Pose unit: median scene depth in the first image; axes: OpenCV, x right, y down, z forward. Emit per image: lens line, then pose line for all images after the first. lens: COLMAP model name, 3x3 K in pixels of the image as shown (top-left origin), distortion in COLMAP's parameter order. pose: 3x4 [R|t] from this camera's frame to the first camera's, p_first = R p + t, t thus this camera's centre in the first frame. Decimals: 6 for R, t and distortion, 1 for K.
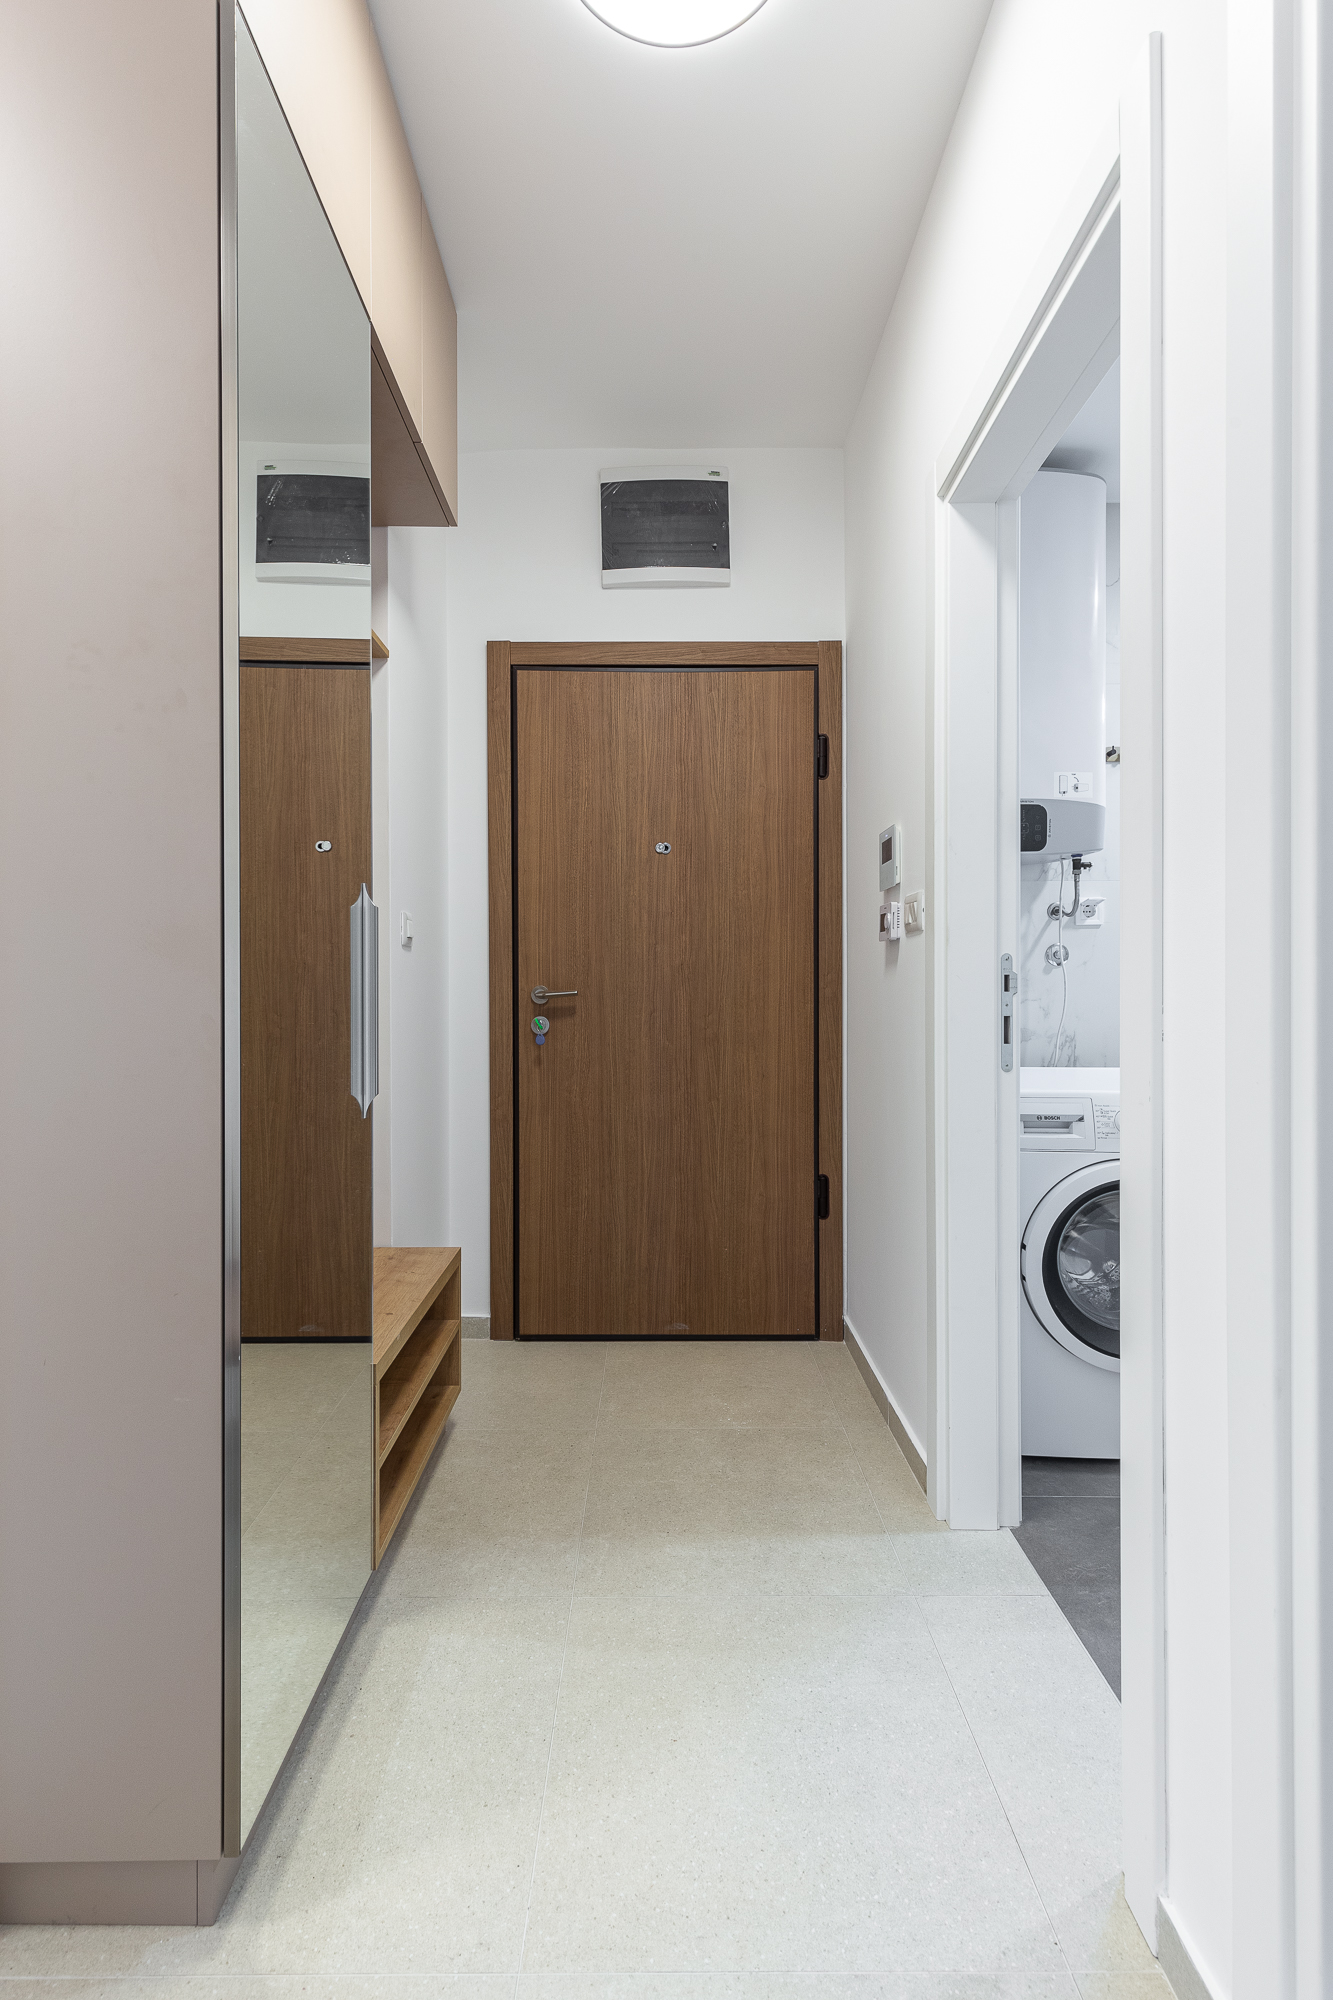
lens RADIAL K [[903.3, 0, 673.0], [0, 903.3, 986.6], [0, 0, 1]] dist [-0.000832, 0.000063]
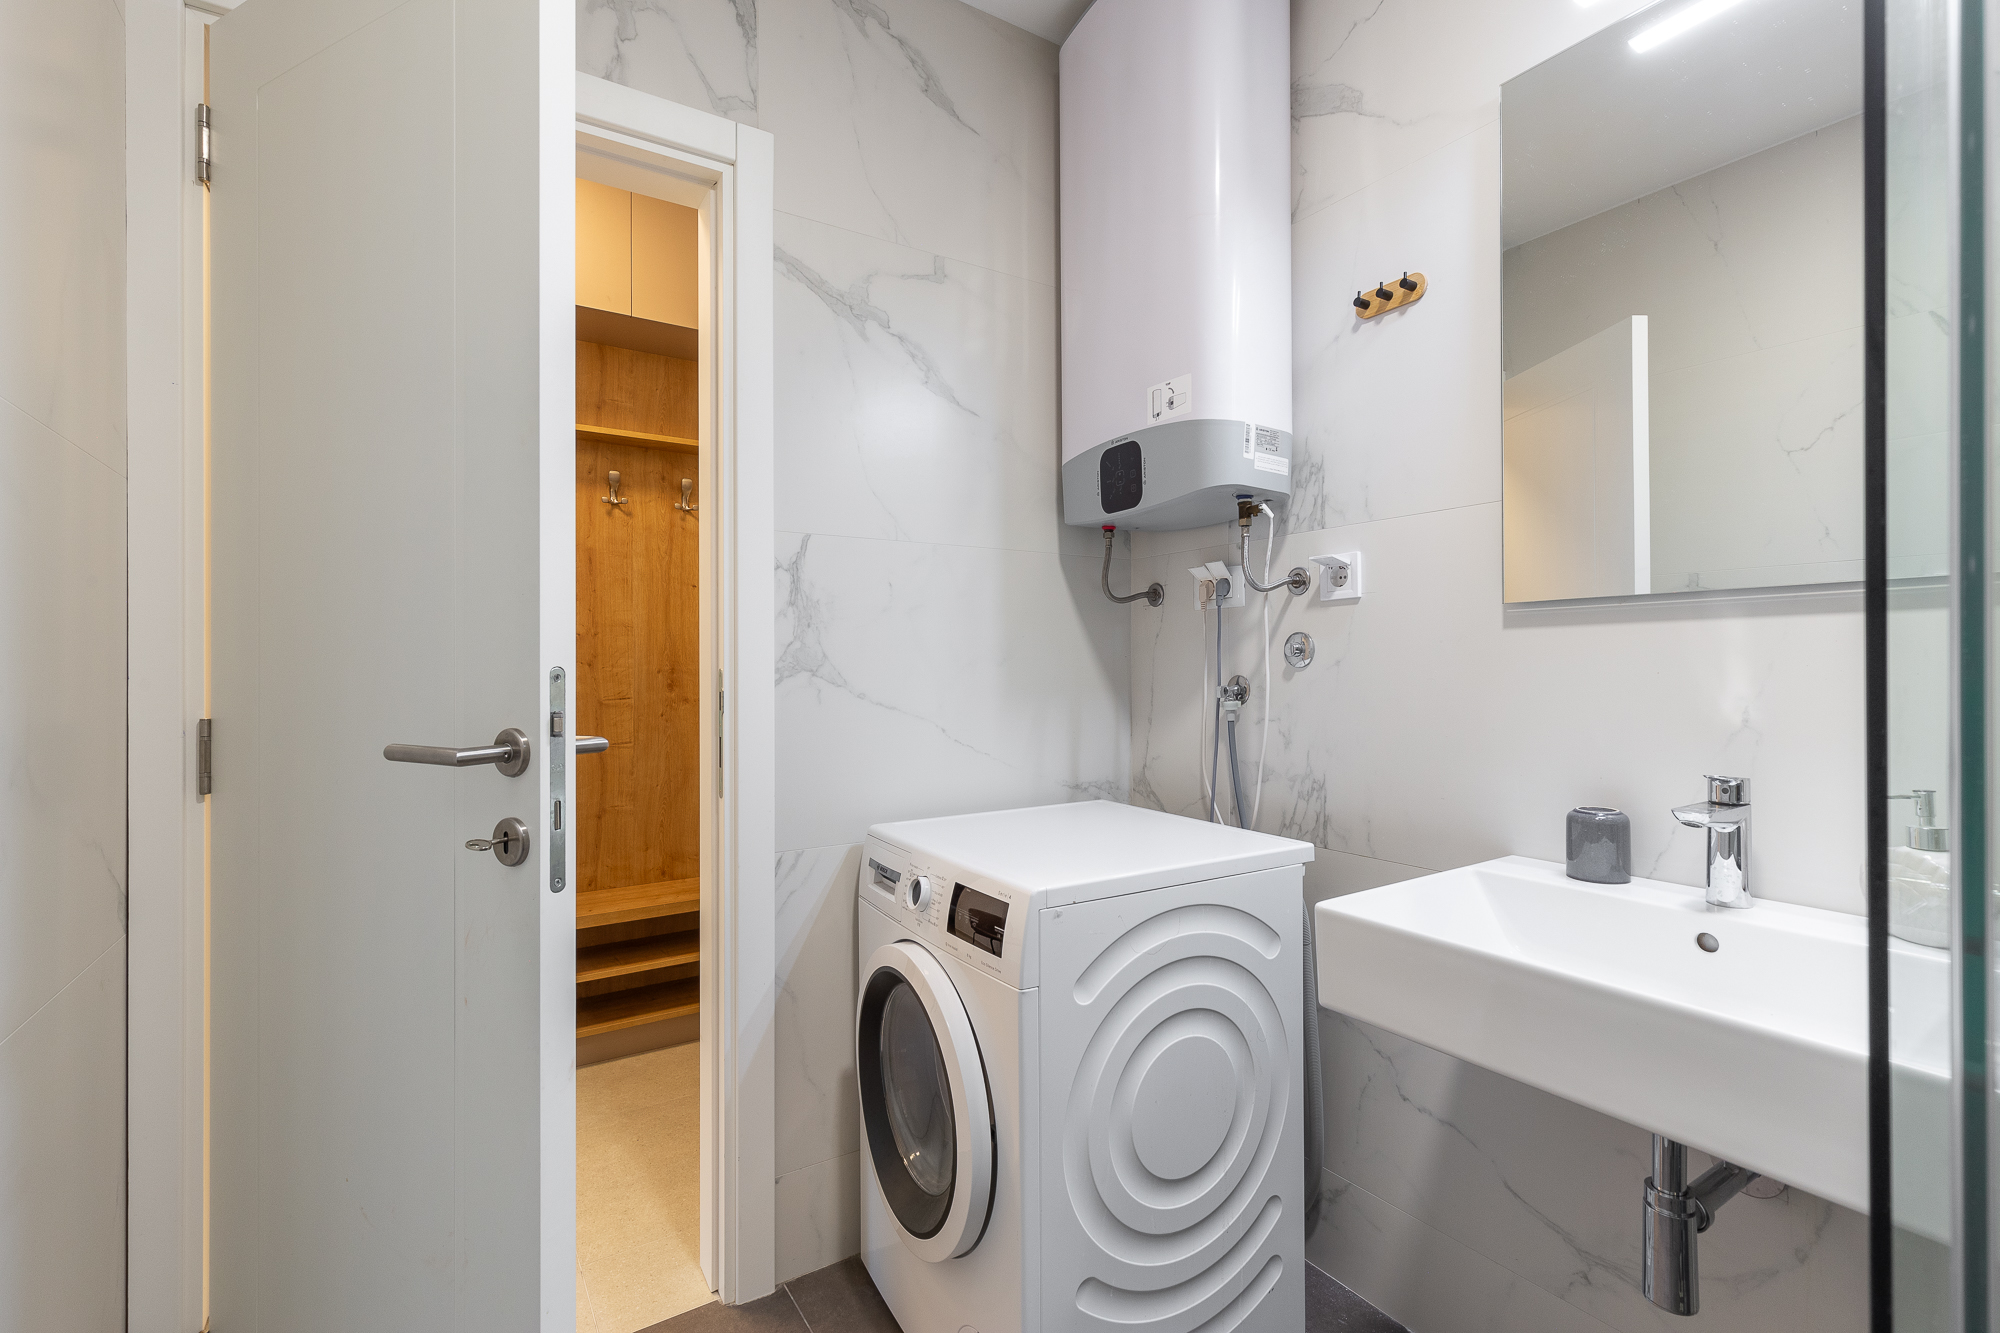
lens RADIAL K [[903.3, 0, 1030.2], [0, 903.3, 664.0], [0, 0, 1]] dist [-0.000832, 0.000063]
pose [[0.531652, -0.006361, -0.846939, 0.868958], [0.003936, 0.999980, -0.005039, -0.023337], [0.846954, -0.000655, 0.531666, 0.510794]]
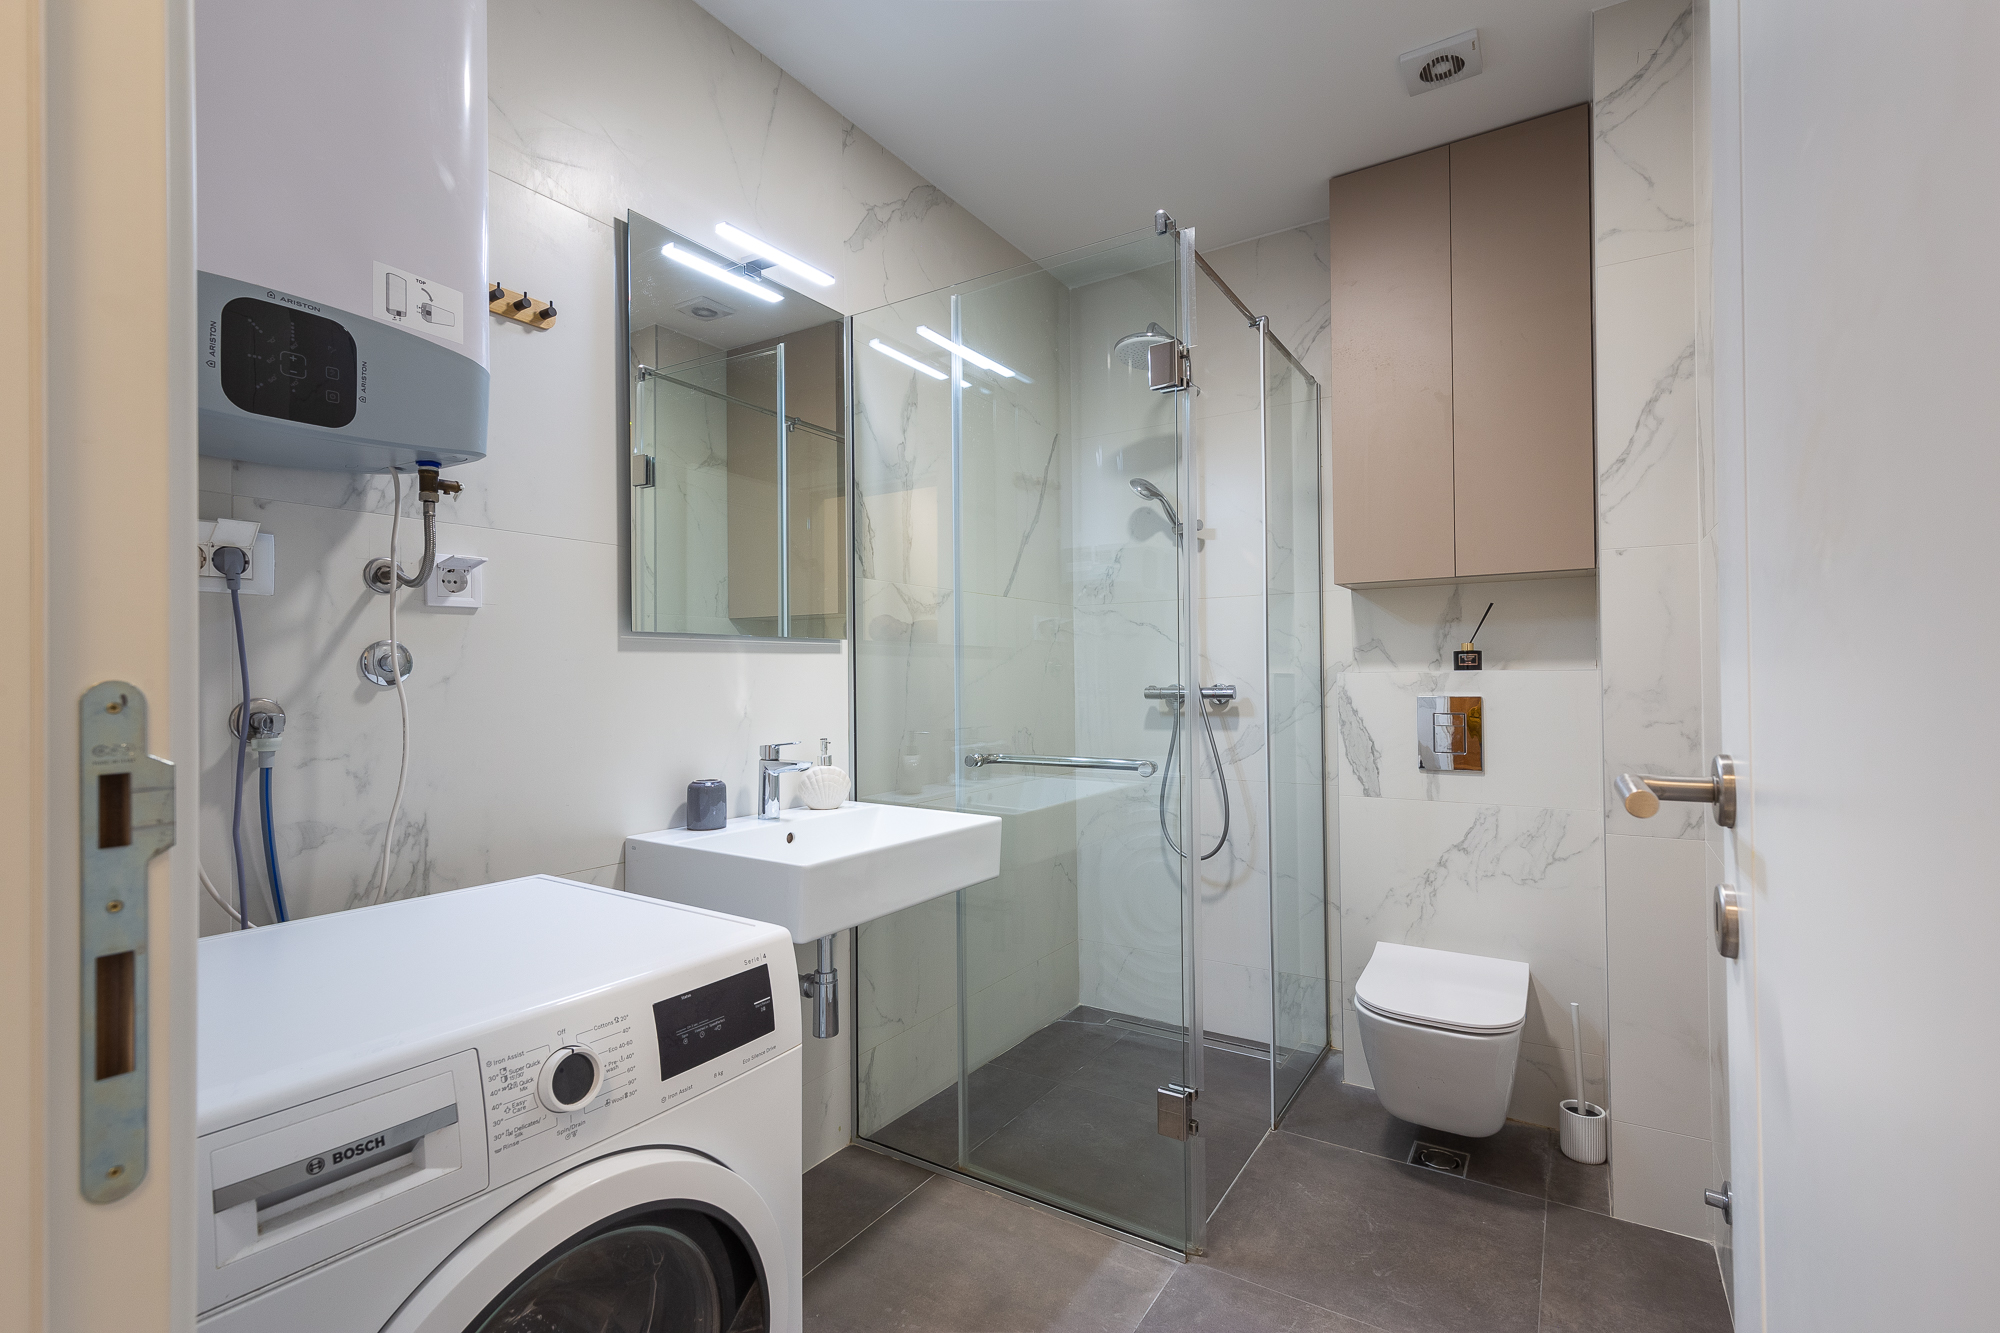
lens RADIAL K [[906.9, 0, 1000.0], [0, 906.9, 666.5], [0, 0, 1]] dist [0.002273, 0.000176]
pose [[0.552084, 0.003614, 0.833780, 0.197810], [0.013067, 0.999830, -0.012986, -0.022837], [-0.833686, 0.018064, 0.551944, 0.448945]]
